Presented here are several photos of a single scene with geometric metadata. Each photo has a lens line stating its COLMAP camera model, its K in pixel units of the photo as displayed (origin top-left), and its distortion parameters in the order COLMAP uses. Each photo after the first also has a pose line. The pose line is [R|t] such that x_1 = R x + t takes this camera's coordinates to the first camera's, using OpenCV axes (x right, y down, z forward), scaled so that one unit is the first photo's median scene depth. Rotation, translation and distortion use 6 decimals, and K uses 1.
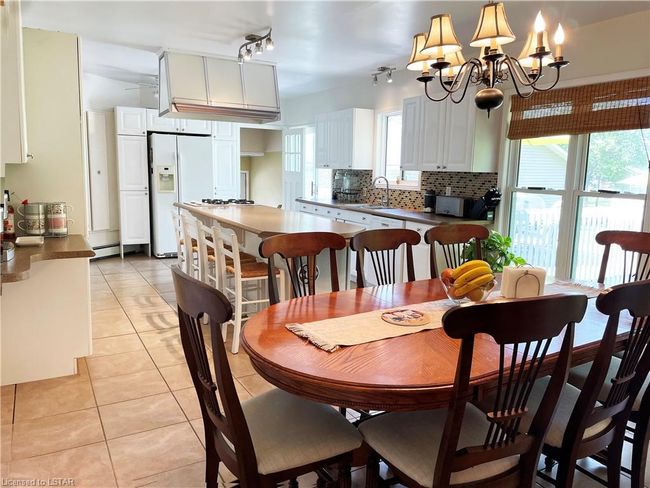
lens RADIAL K [[494.1, 0, 325.0], [0, 494.1, 244.0], [0, 0, 1]] dist [0.041933, -0.002610]
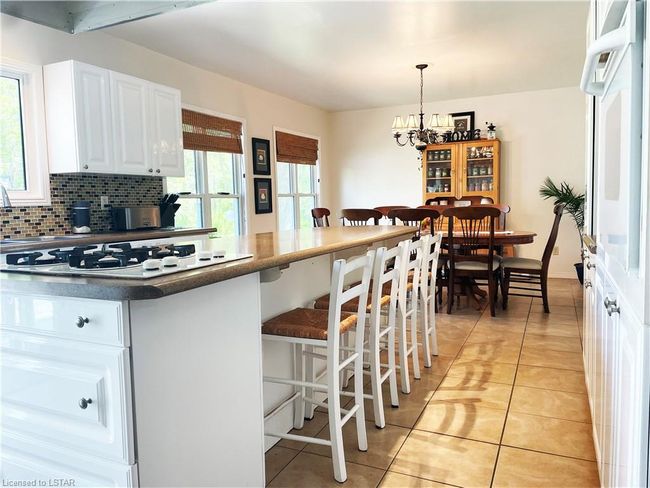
lens RADIAL K [[494.1, 0, 325.0], [0, 494.1, 244.0], [0, 0, 1]] dist [0.041933, -0.002610]
pose [[-0.574352, -0.085791, 0.814100, -0.745508], [0.131754, 0.971840, 0.195367, -0.190131], [-0.807936, 0.219470, -0.546875, 1.483319]]
